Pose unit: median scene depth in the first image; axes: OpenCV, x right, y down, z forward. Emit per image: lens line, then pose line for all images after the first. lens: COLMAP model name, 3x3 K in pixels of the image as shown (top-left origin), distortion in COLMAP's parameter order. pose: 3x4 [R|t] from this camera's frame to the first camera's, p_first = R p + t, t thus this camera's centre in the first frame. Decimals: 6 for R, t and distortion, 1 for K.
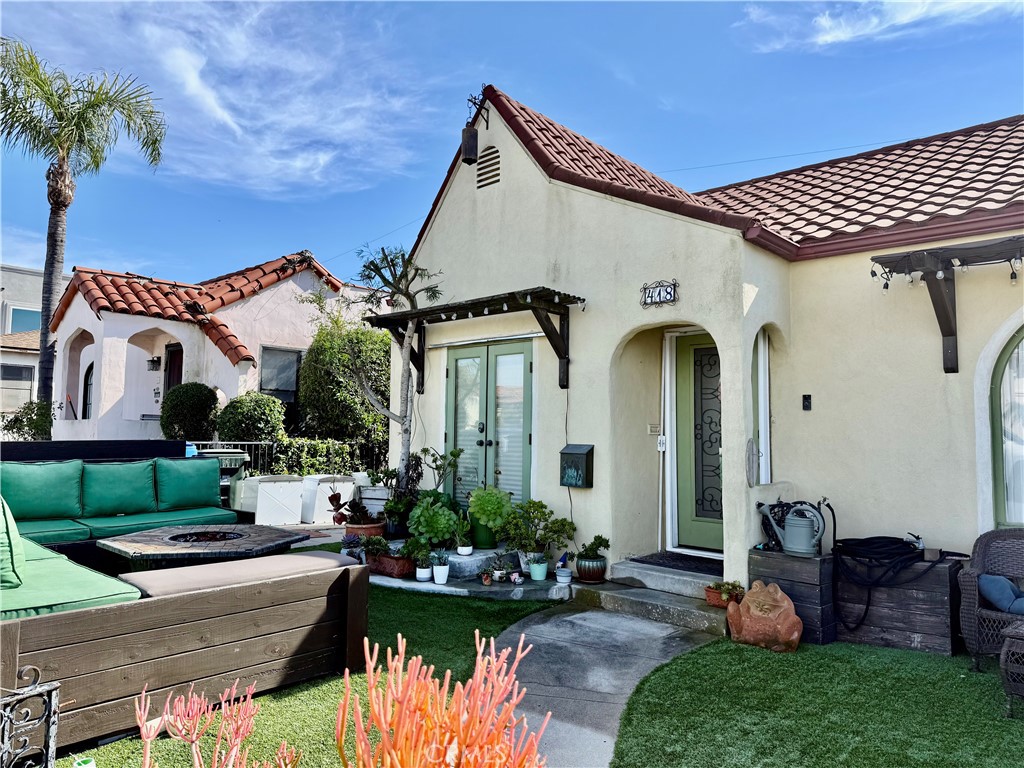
lens RADIAL K [[709.0, 0, 512.0], [0, 709.0, 384.0], [0, 0, 1]] dist [0.138201, -0.215692]
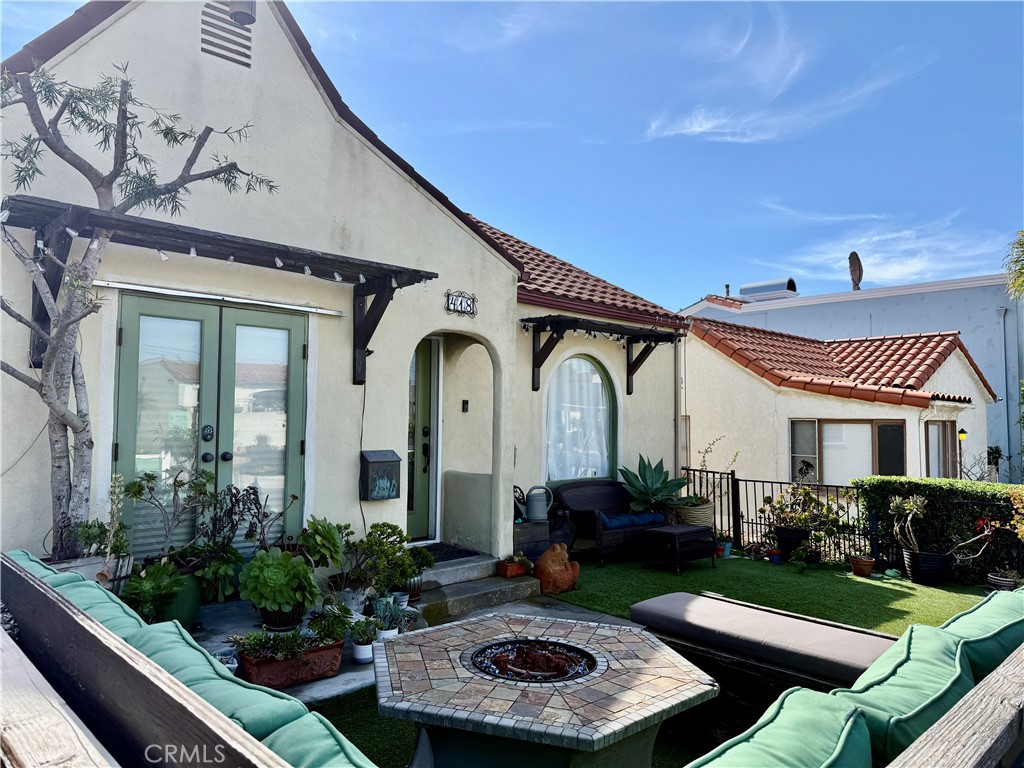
lens RADIAL K [[709.0, 0, 512.0], [0, 709.0, 384.0], [0, 0, 1]] dist [0.138201, -0.215692]
pose [[0.053090, 0.034049, 0.998009, -0.781240], [-0.082378, 0.996161, -0.029604, 0.016085], [-0.995186, -0.080642, 0.055691, 0.803313]]
